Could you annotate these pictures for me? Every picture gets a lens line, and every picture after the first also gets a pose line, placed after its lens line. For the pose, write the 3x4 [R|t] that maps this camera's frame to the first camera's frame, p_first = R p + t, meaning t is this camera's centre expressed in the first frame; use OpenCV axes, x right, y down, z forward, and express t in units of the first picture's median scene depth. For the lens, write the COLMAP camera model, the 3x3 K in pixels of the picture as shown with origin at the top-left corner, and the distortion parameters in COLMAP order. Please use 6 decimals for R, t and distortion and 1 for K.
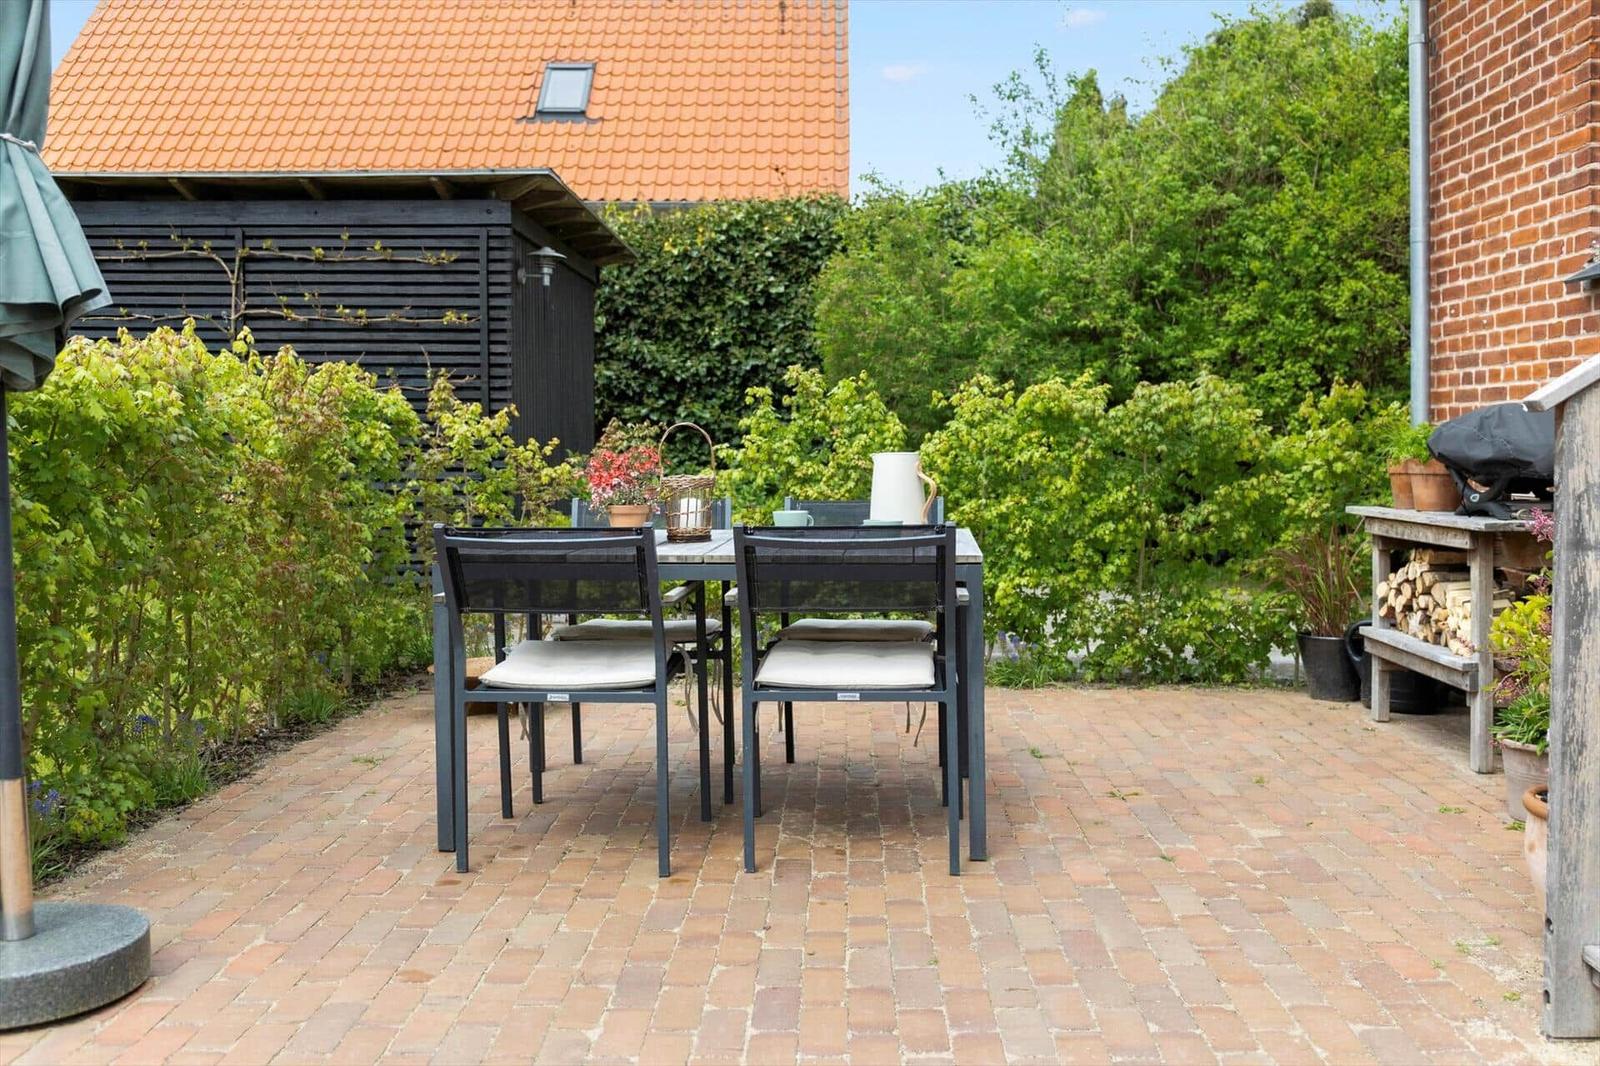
lens RADIAL K [[1530.4, 0, 800.0], [0, 1530.4, 533.0], [0, 0, 1]] dist [-0.047804, -0.010042]
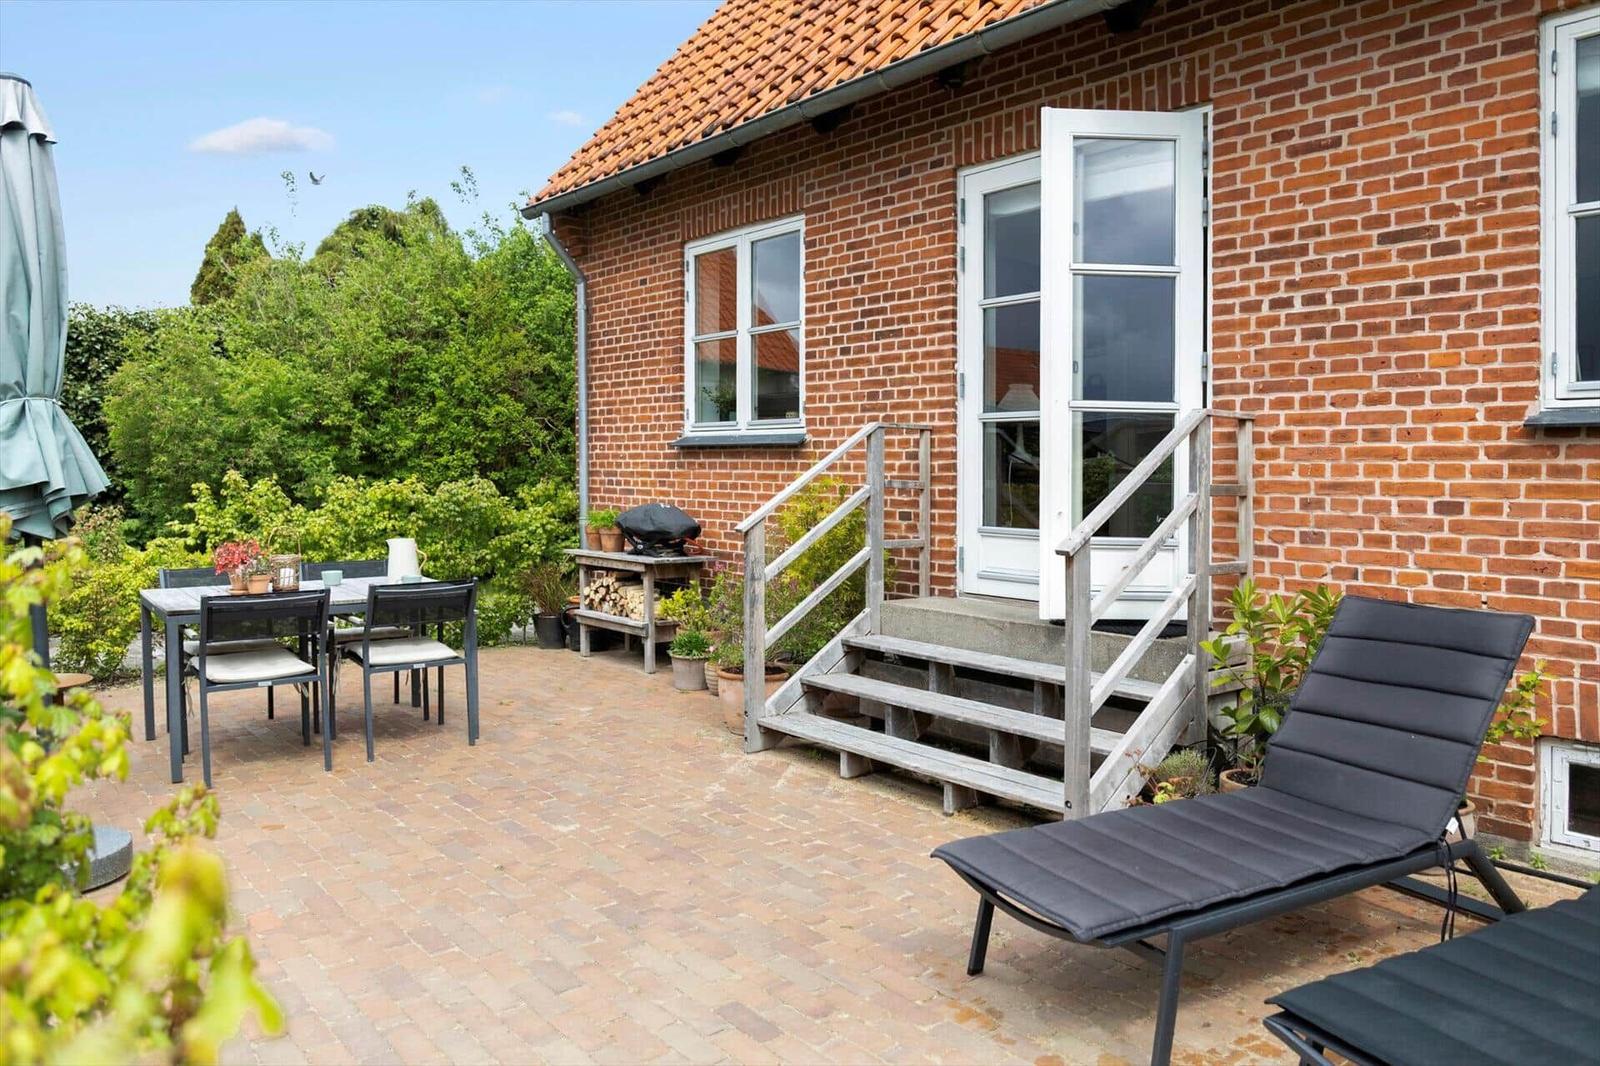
lens RADIAL K [[1211.1, 0, 800.0], [0, 1211.1, 533.0], [0, 0, 1]] dist [-0.002282, -0.053189]
pose [[0.743490, -0.033105, 0.667927, -0.430252], [0.028041, 0.999439, 0.018323, -0.055229], [-0.668159, 0.005106, 0.744001, -0.347458]]
